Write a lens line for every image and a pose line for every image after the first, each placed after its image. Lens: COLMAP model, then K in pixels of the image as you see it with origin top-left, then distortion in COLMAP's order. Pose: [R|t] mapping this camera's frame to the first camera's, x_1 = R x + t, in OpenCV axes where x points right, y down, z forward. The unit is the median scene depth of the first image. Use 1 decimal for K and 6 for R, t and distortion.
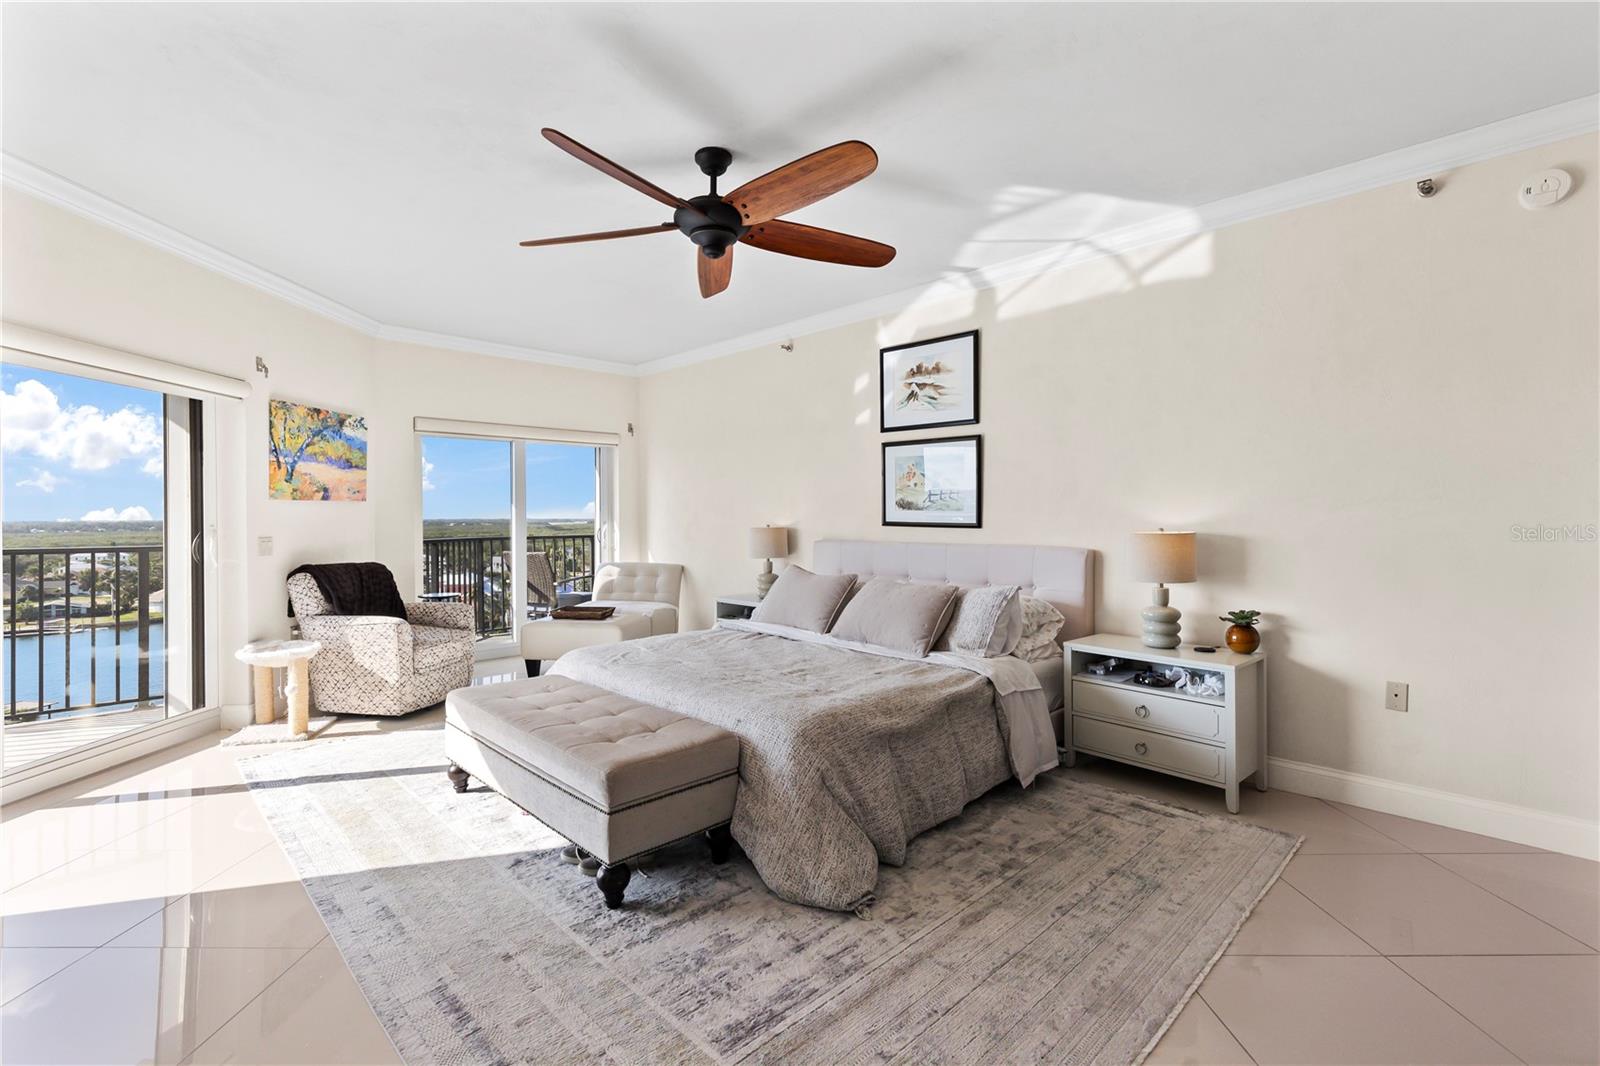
lens RADIAL K [[729.0, 0, 794.6], [0, 729.0, 513.9], [0, 0, 1]] dist [0.008914, -0.000577]
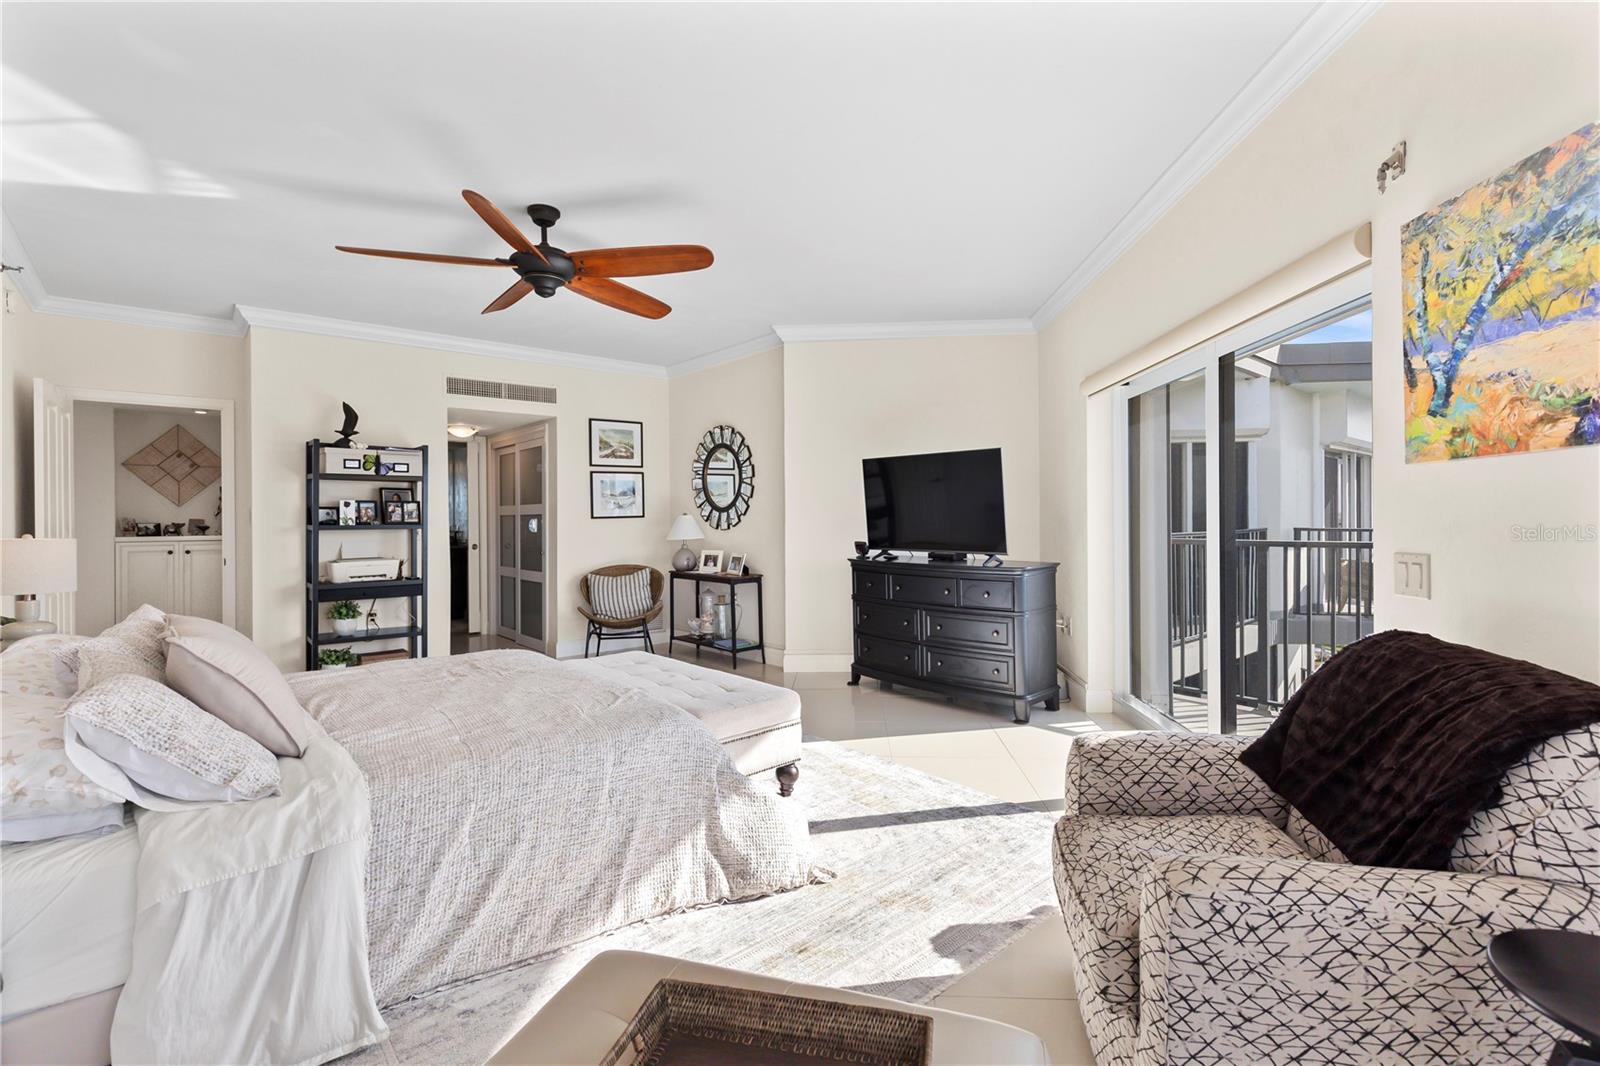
lens RADIAL K [[738.2, 0, 796.7], [0, 738.2, 533.2], [0, 0, 1]] dist [0.001613, 0.000242]
pose [[-0.999600, 0.000826, 0.028285, -0.367749], [0.001188, 0.999917, 0.012794, 0.012906], [-0.028272, 0.012822, -0.999518, 1.396585]]
